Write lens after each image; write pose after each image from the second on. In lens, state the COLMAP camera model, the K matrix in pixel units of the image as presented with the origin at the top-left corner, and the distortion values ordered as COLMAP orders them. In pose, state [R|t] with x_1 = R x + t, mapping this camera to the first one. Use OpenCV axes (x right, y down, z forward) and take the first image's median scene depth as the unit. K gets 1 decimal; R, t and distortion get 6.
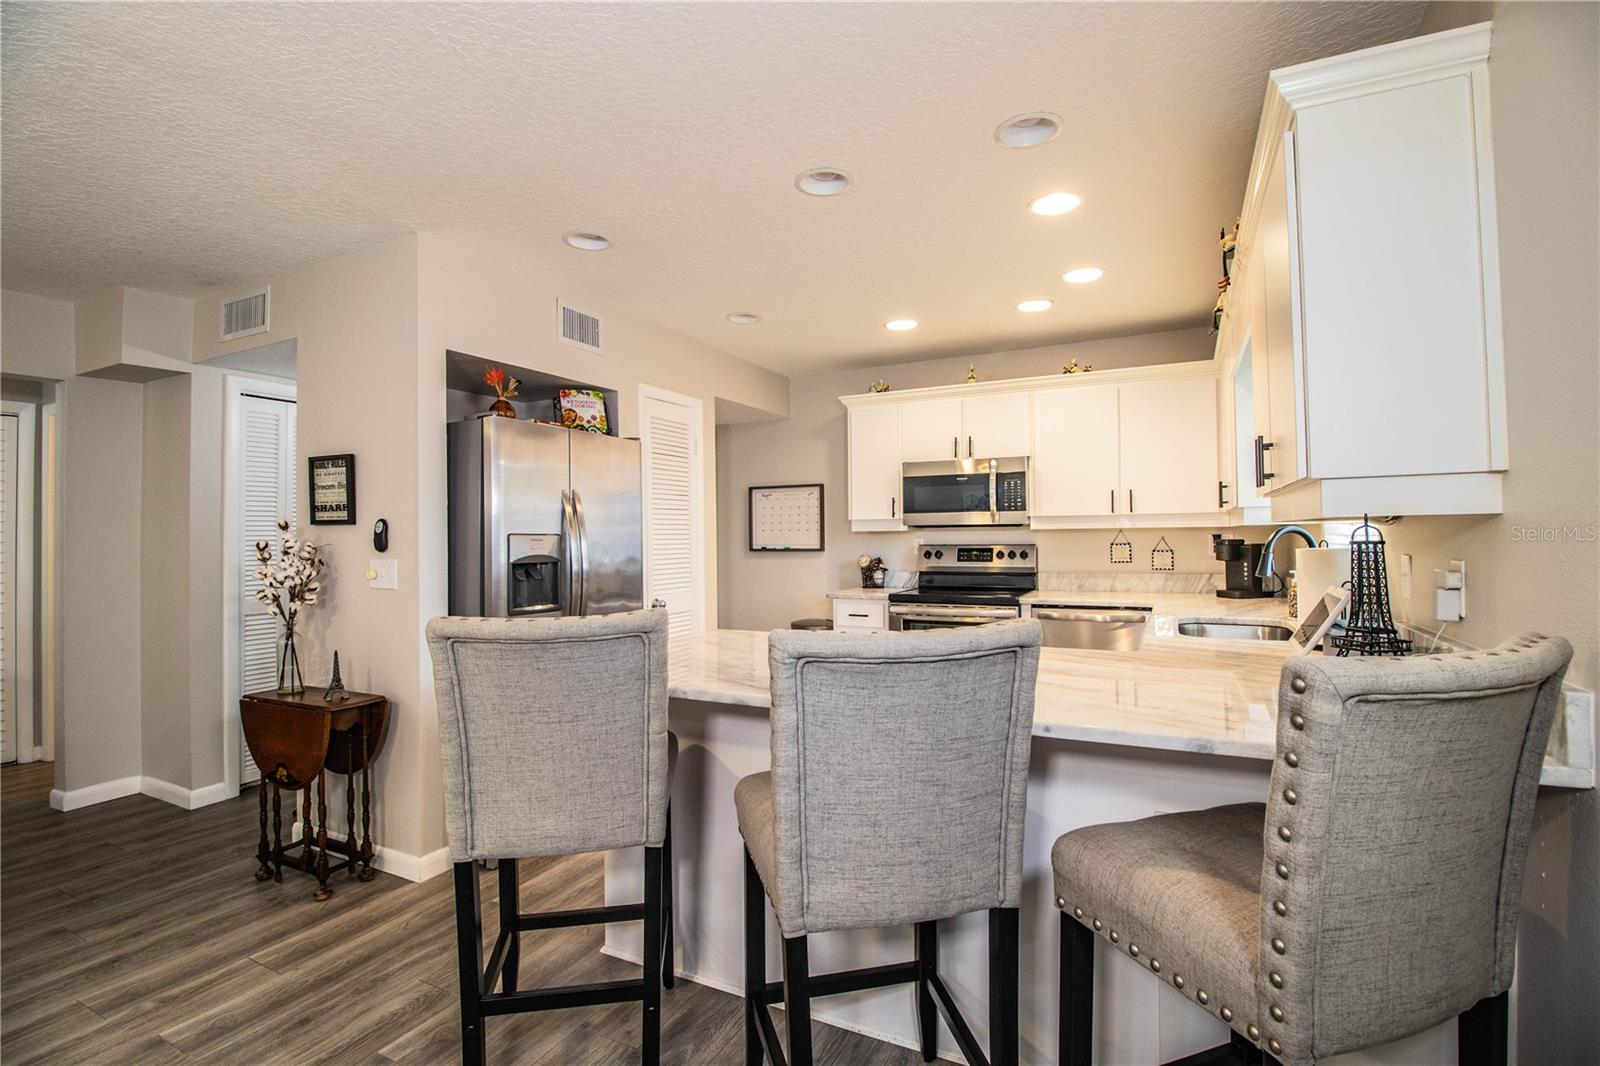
lens RADIAL K [[737.1, 0, 808.3], [0, 737.1, 522.9], [0, 0, 1]] dist [0.005328, -0.016139]
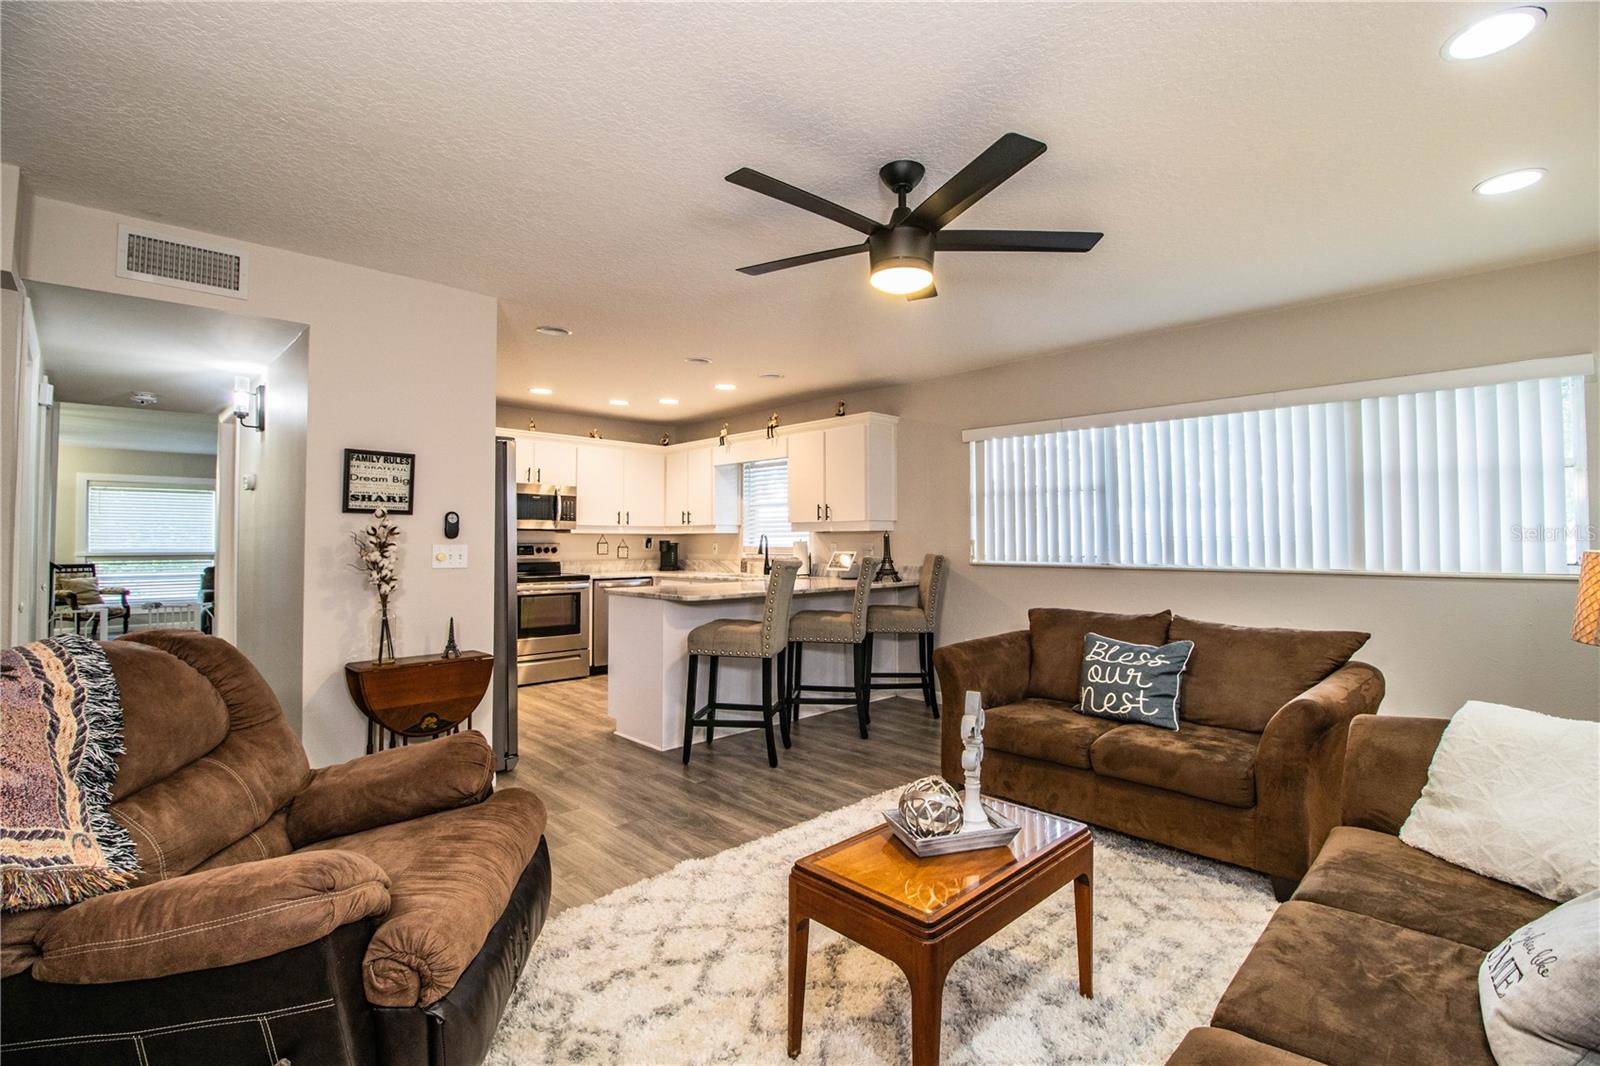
lens RADIAL K [[737.1, 0, 808.3], [0, 737.1, 522.9], [0, 0, 1]] dist [0.005328, -0.016139]
pose [[0.327255, 0.035603, 0.944265, -1.120318], [-0.018680, 0.999338, -0.031206, 0.029326], [-0.944751, -0.007426, 0.327704, 0.020925]]
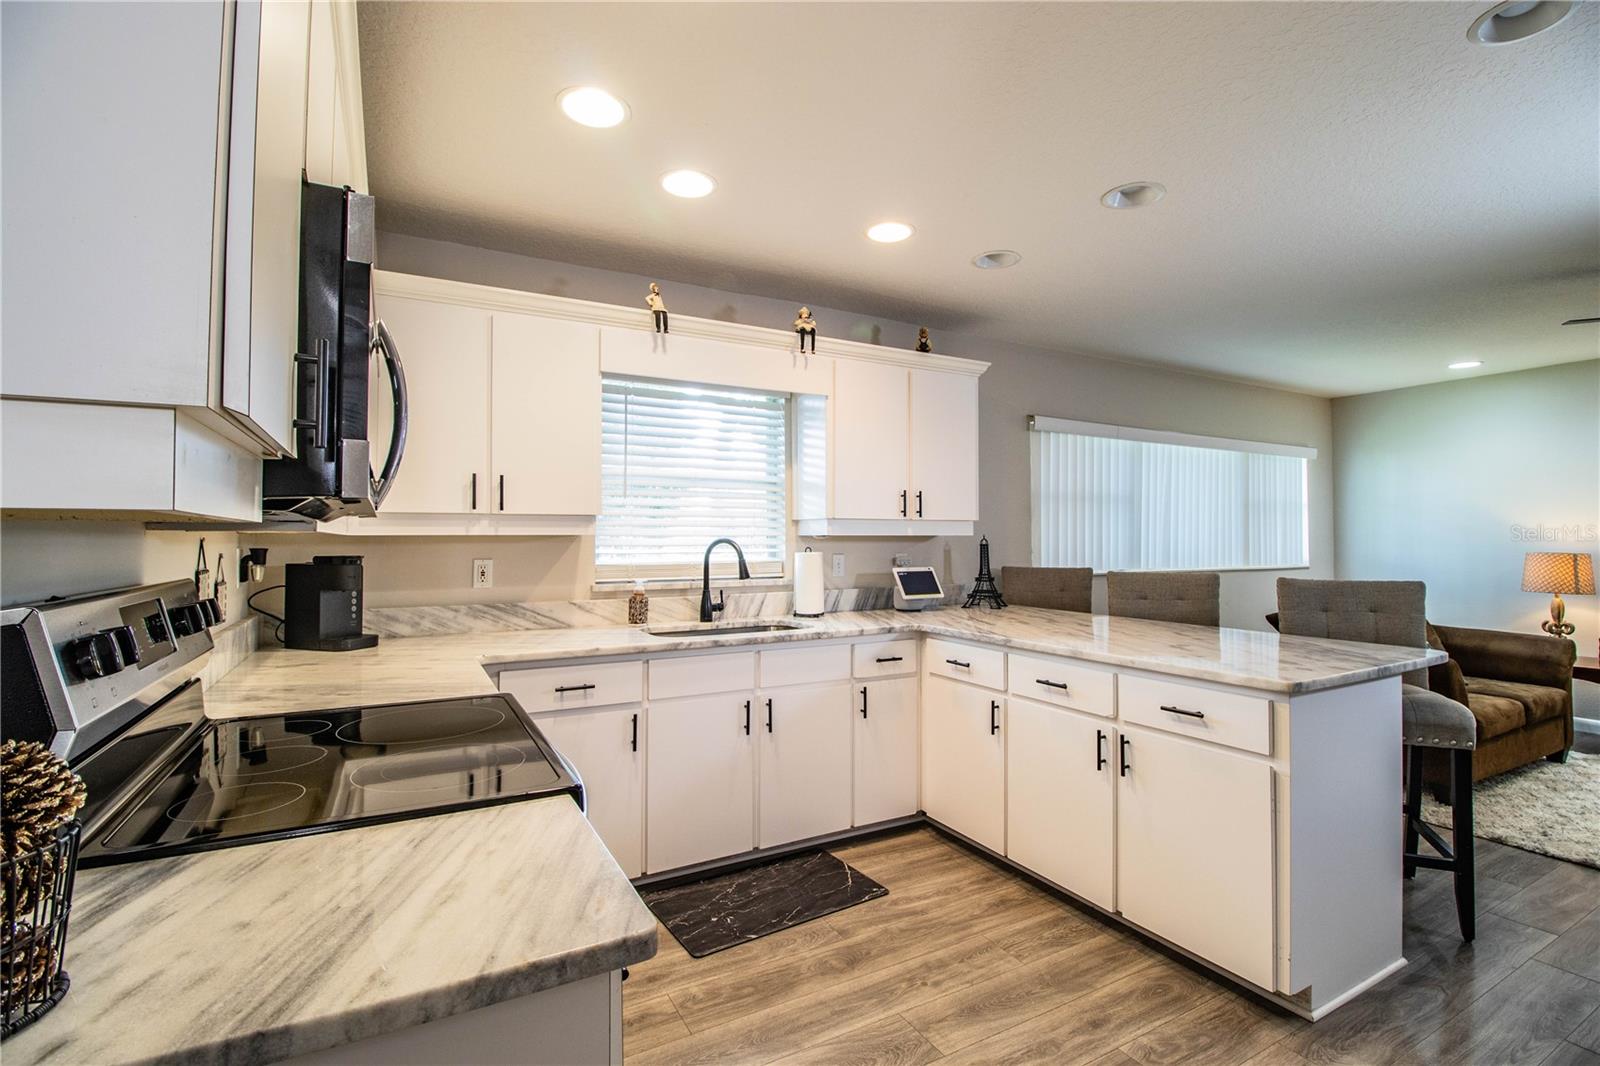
lens RADIAL K [[737.1, 0, 808.3], [0, 737.1, 522.9], [0, 0, 1]] dist [0.005328, -0.016139]
pose [[-0.829090, 0.025315, 0.558542, -0.100995], [0.001996, 0.999102, -0.042319, 0.021760], [-0.559112, -0.033971, -0.828396, 1.296524]]
